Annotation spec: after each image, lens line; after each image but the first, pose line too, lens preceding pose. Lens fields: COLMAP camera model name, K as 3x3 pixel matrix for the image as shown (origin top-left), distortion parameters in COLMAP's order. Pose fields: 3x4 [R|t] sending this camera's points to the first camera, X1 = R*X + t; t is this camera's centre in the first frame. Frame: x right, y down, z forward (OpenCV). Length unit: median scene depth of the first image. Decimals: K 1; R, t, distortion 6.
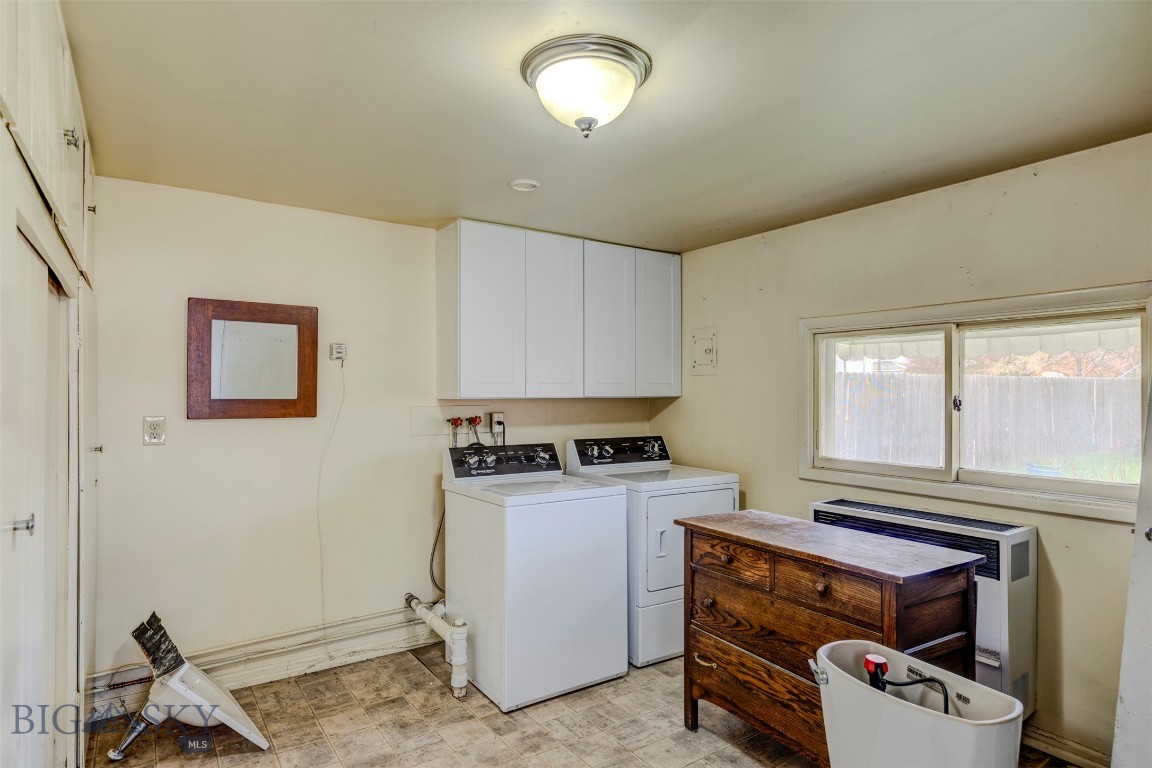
lens RADIAL K [[617.4, 0, 566.8], [0, 617.4, 389.7], [0, 0, 1]] dist [0.030815, -0.002158]
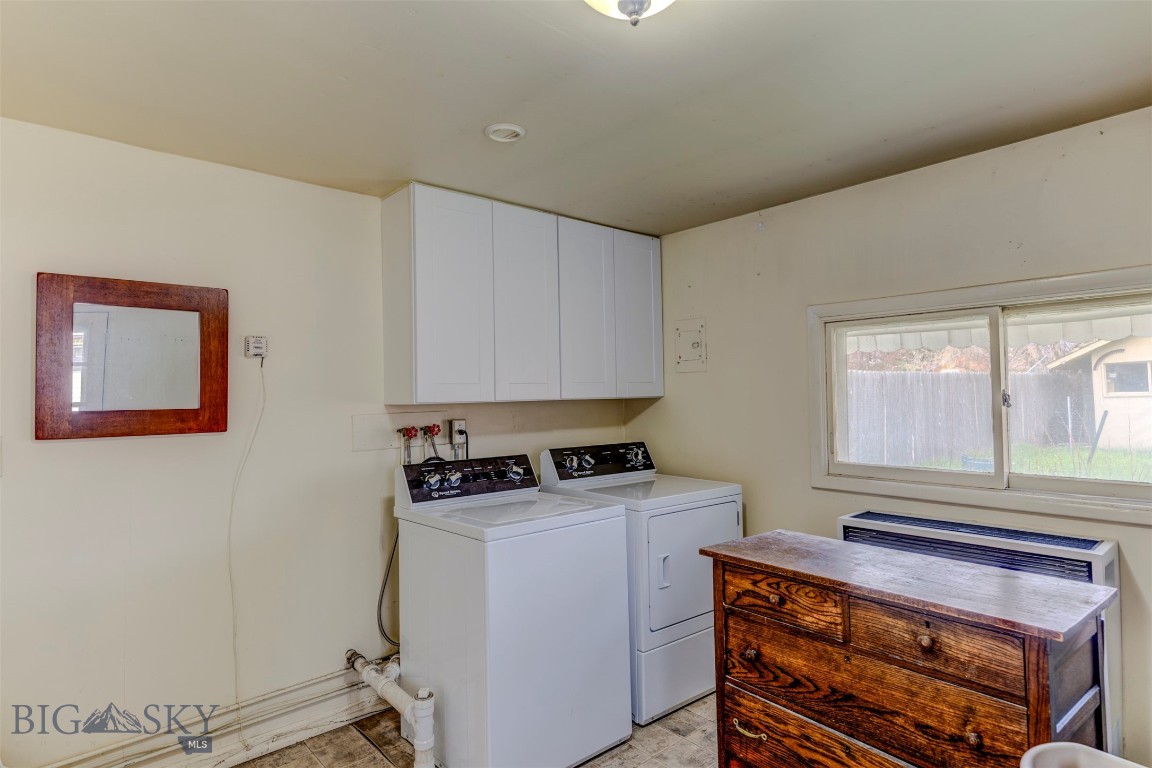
lens RADIAL K [[617.4, 0, 570.8], [0, 617.4, 378.0], [0, 0, 1]] dist [0.030815, -0.002158]
pose [[0.992578, -0.014251, 0.120770, -0.072586], [0.017121, 0.999594, -0.022759, 0.002794], [-0.120397, 0.024658, 0.992420, 0.180442]]
